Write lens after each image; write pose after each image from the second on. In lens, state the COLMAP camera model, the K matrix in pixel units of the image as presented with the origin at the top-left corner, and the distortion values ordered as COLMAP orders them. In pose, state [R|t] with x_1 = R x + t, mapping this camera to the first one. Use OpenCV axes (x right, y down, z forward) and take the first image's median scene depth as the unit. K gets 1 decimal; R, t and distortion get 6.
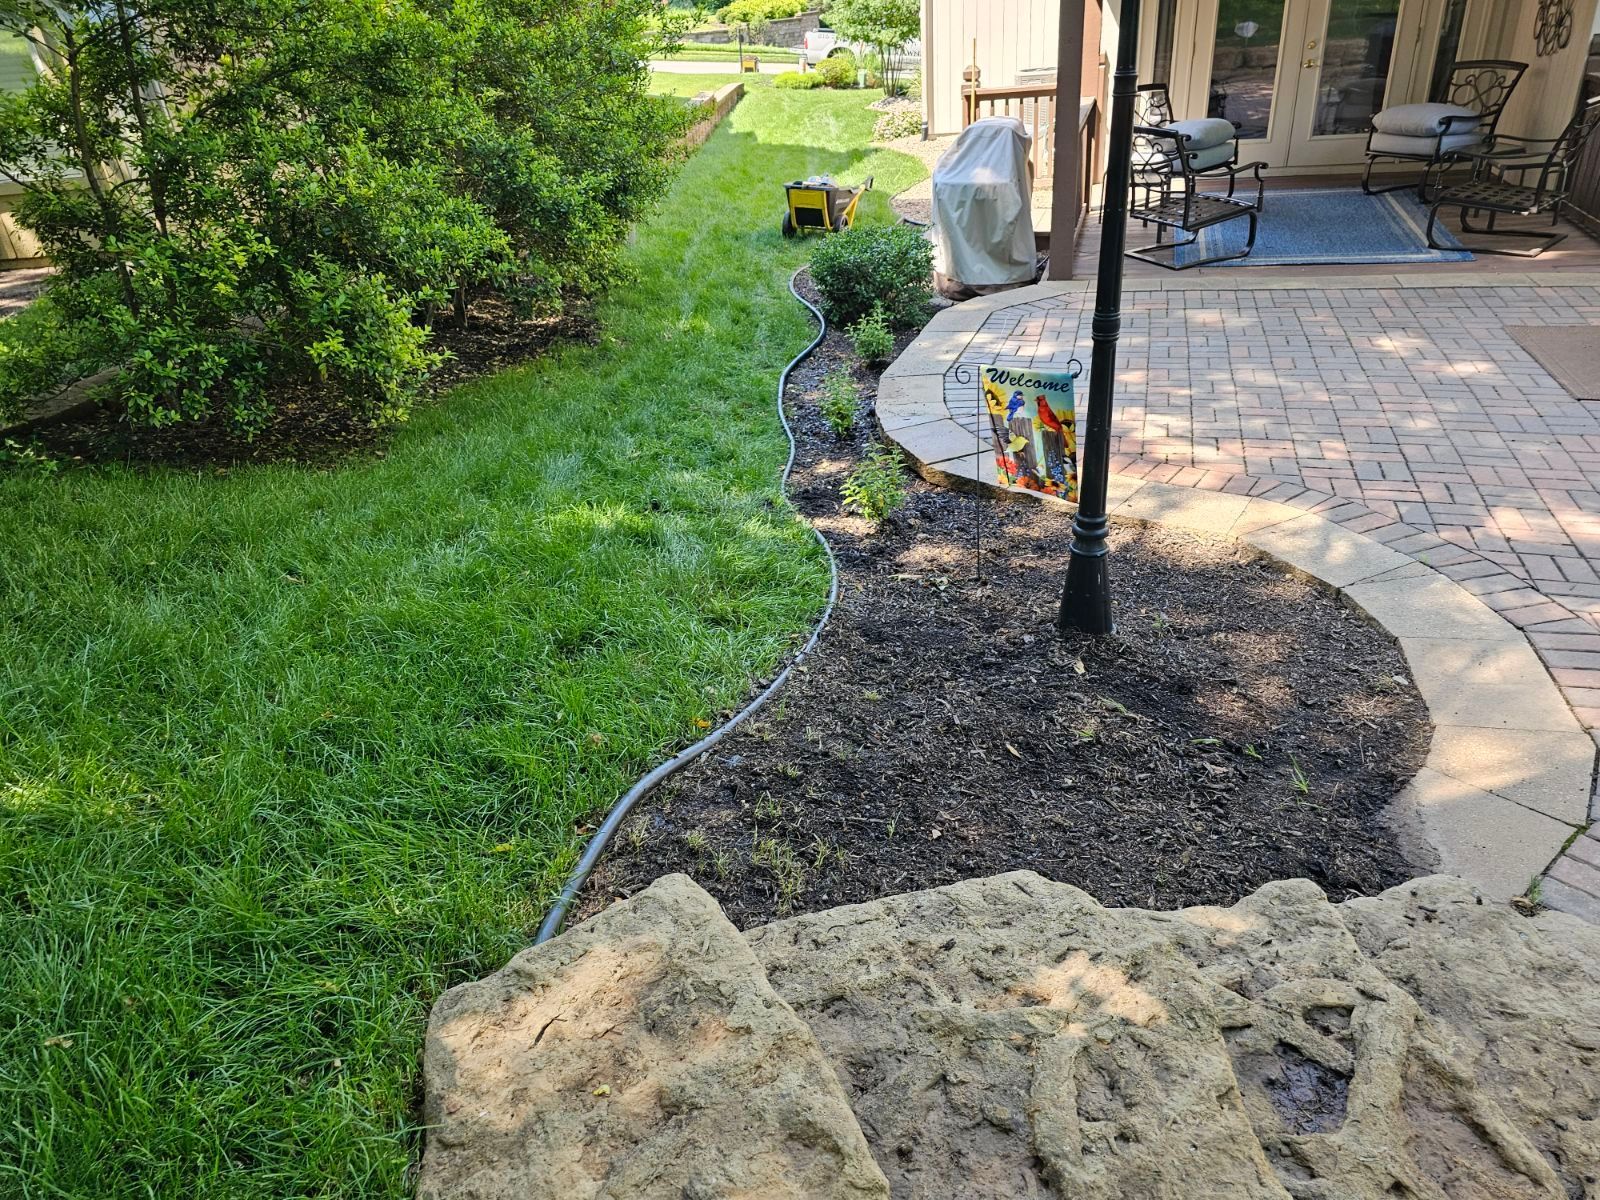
lens RADIAL K [[1071.8, 0, 801.2], [0, 1071.8, 598.8], [0, 0, 1]] dist [0.055100, -0.048517]
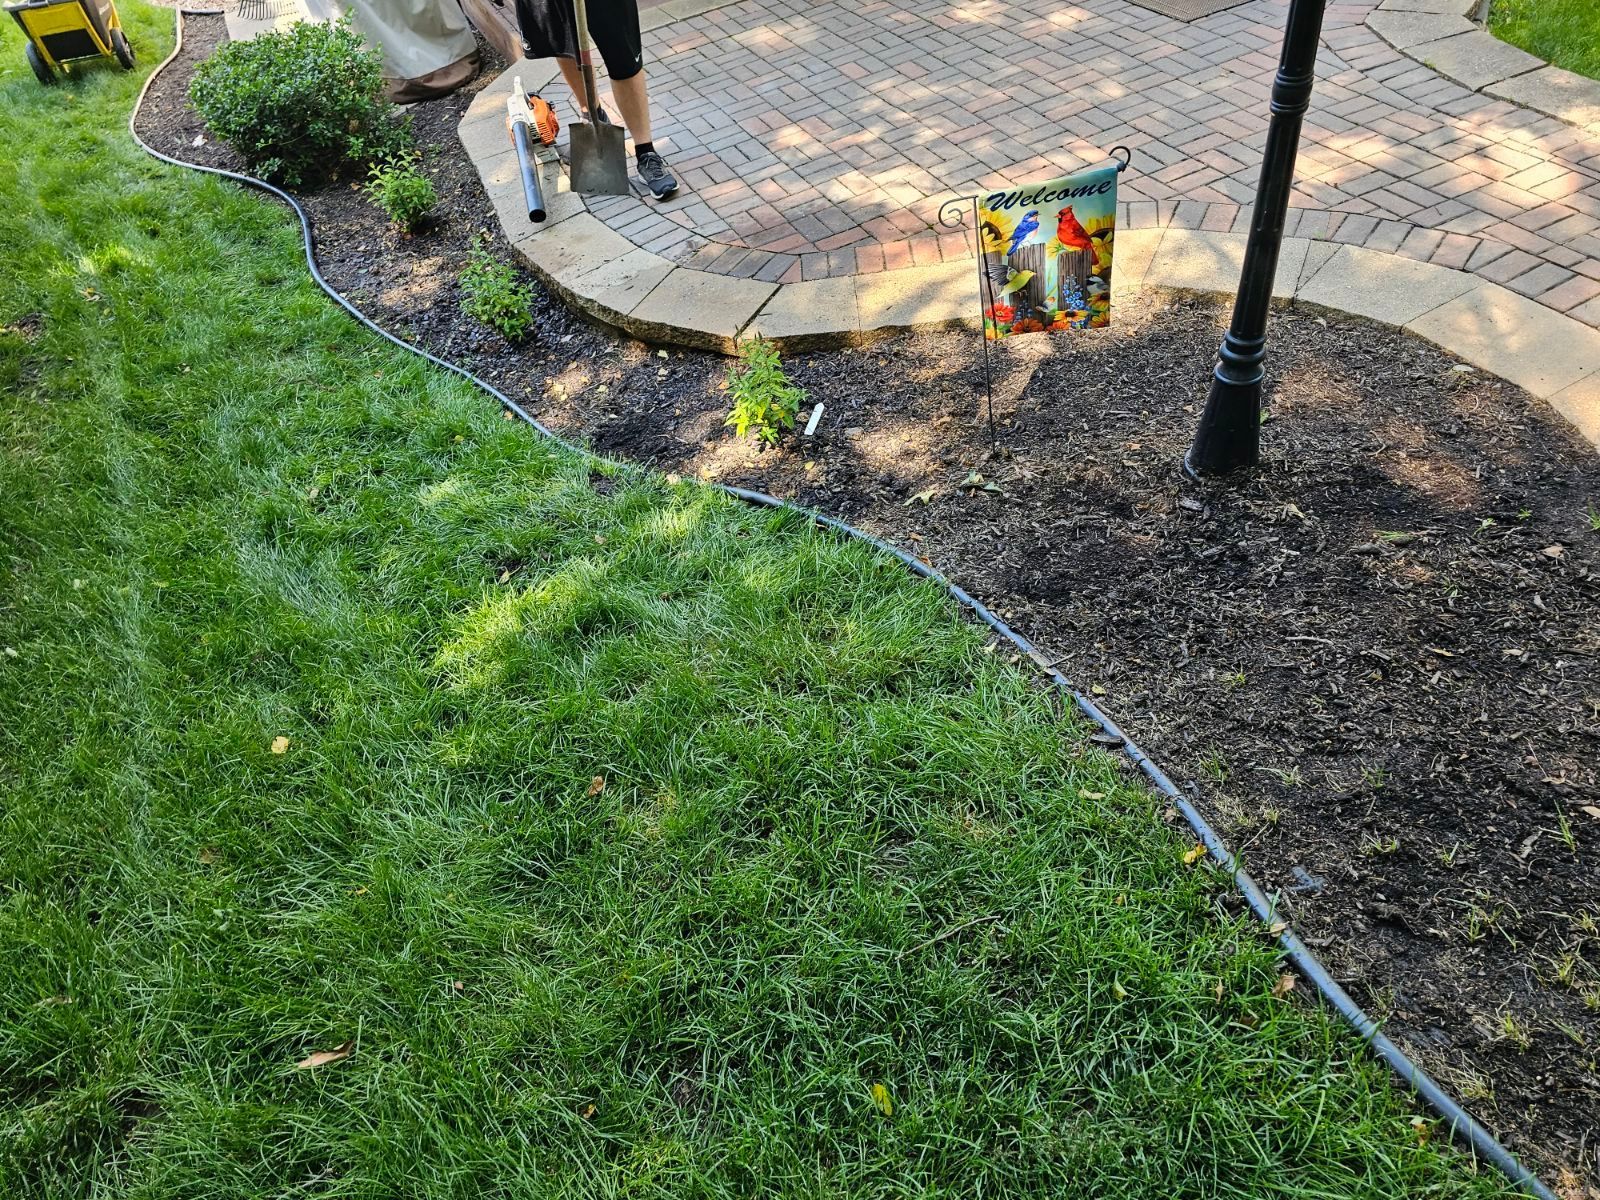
lens RADIAL K [[1046.4, 0, 805.6], [0, 1046.4, 620.4], [0, 0, 1]] dist [0.040106, -0.033024]
pose [[0.745453, -0.515286, 0.422823, -0.278466], [0.394909, 0.852444, 0.342616, -0.195841], [-0.536979, -0.088428, 0.838949, 0.325142]]
